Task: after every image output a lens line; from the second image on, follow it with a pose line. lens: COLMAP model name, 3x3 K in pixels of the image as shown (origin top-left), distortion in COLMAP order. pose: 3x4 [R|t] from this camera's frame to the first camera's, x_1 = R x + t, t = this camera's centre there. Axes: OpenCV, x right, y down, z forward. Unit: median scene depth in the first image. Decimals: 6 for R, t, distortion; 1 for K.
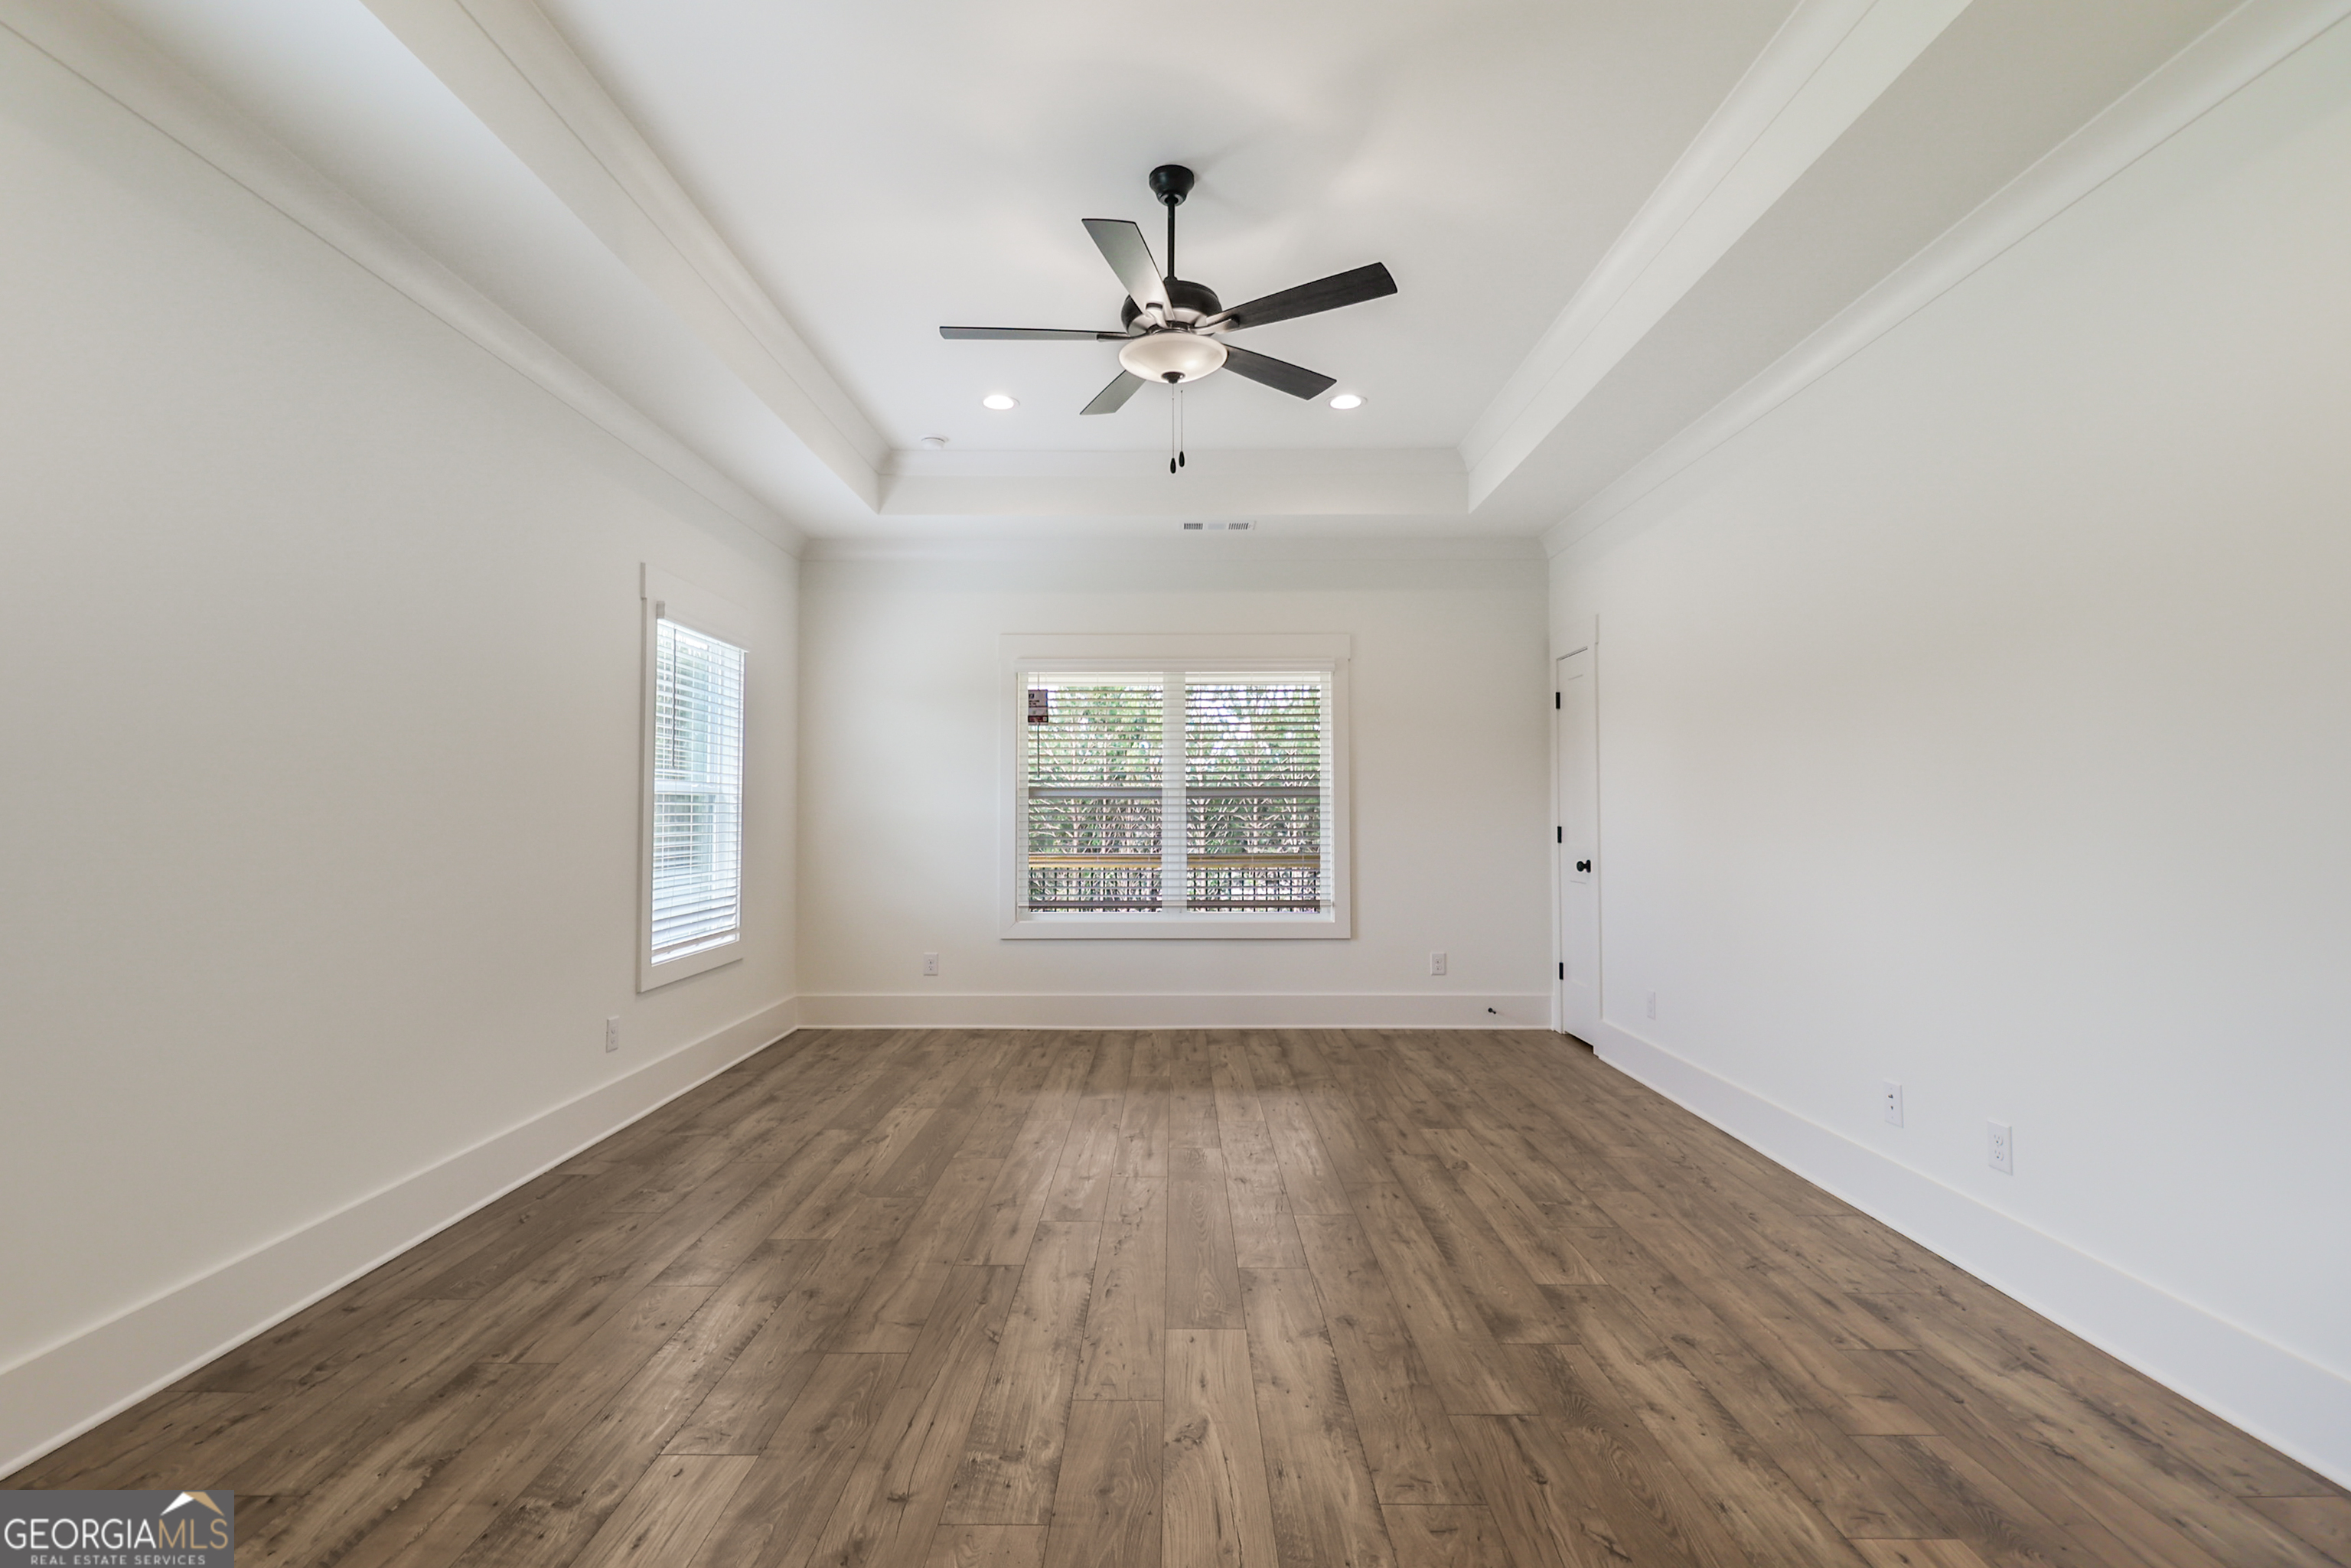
lens RADIAL K [[1086.6, 0, 1190.9], [0, 1086.6, 783.5], [0, 0, 1]] dist [0.015248, -0.010764]
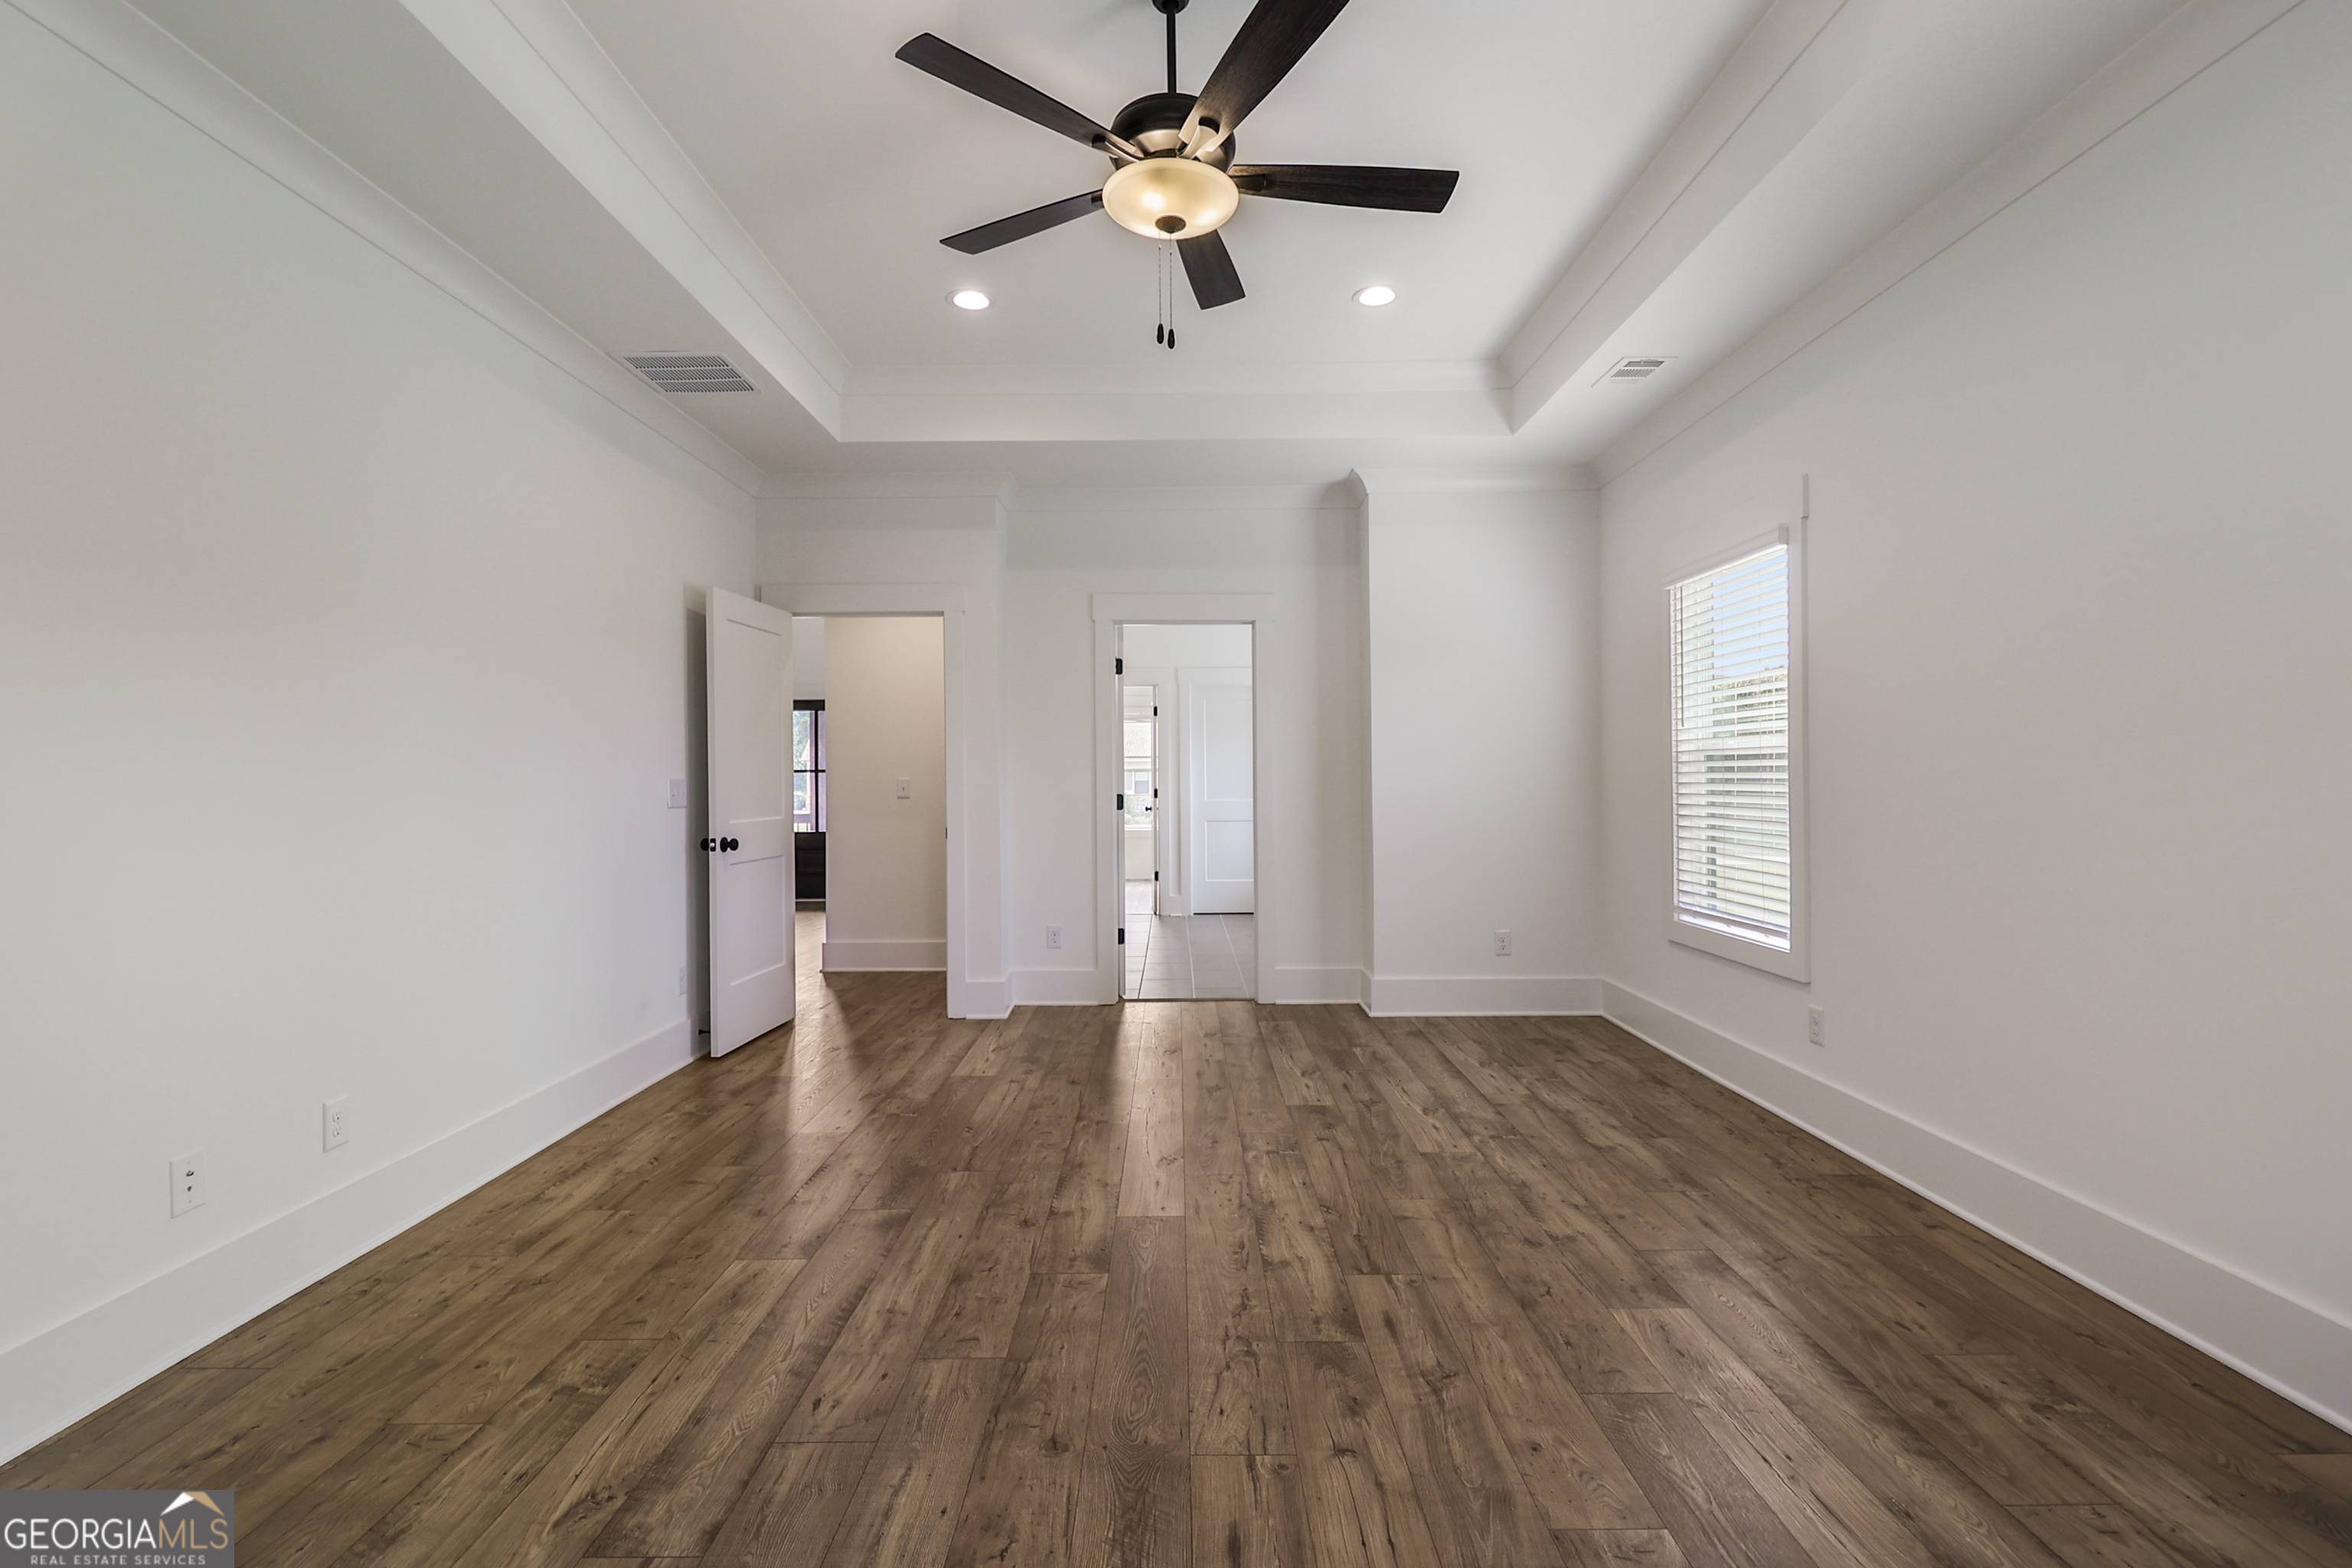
lens RADIAL K [[1087.1, 0, 1175.4], [0, 1087.1, 782.7], [0, 0, 1]] dist [0.015248, -0.010764]
pose [[-0.999884, 0.008244, 0.012839, -0.036442], [0.007937, 0.999686, -0.023752, 0.069672], [-0.013031, -0.023648, -0.999635, 2.528698]]
